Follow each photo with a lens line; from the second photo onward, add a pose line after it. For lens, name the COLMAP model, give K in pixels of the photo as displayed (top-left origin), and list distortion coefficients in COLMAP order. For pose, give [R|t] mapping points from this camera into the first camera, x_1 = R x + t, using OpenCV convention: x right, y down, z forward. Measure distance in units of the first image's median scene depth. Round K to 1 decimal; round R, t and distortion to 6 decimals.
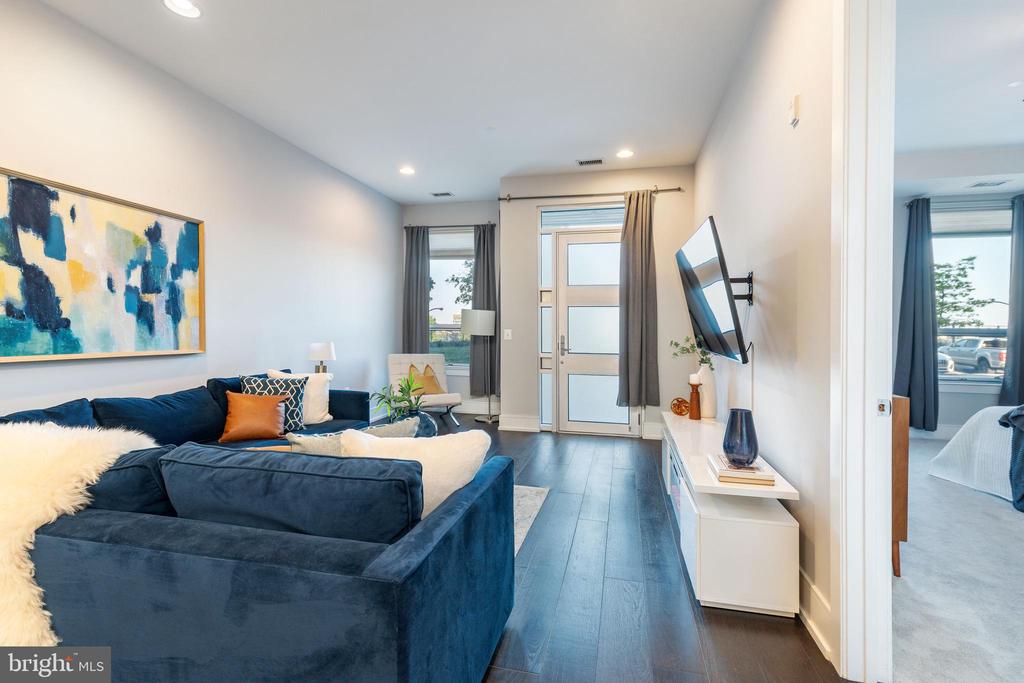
lens RADIAL K [[467.8, 0, 512.9], [0, 467.8, 358.4], [0, 0, 1]] dist [0.000096, 0.000435]
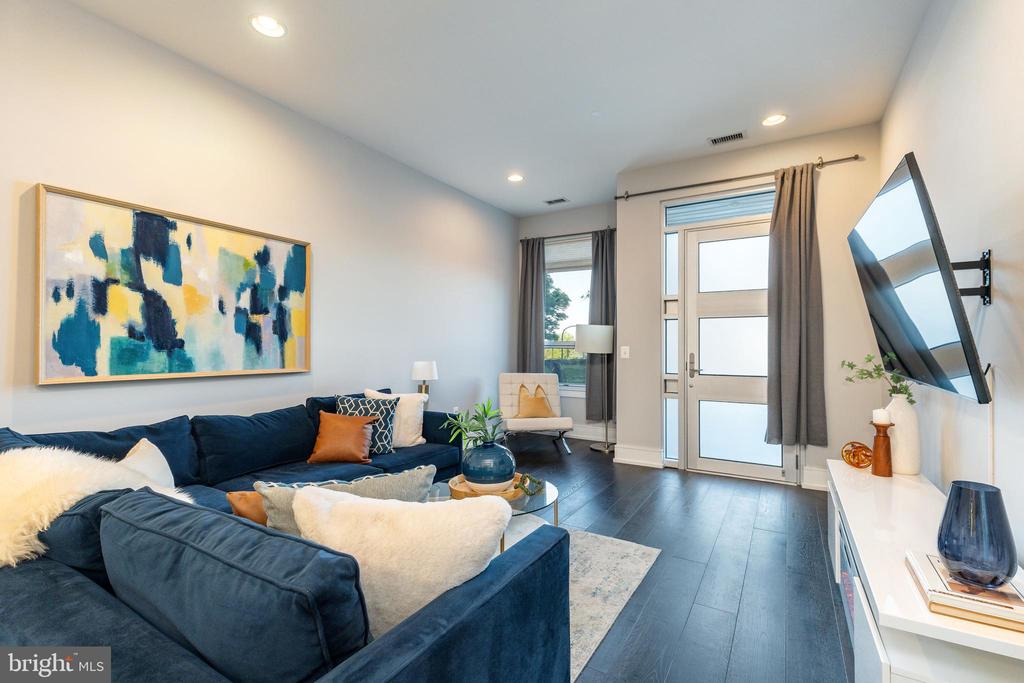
lens RADIAL K [[472.4, 0, 507.5], [0, 472.4, 364.8], [0, 0, 1]] dist [0.003336, -0.000091]
pose [[0.954753, 0.004013, -0.297374, 0.063039], [-0.011073, 0.999695, -0.022061, -0.009301], [0.297195, 0.024356, 0.954506, 0.152250]]
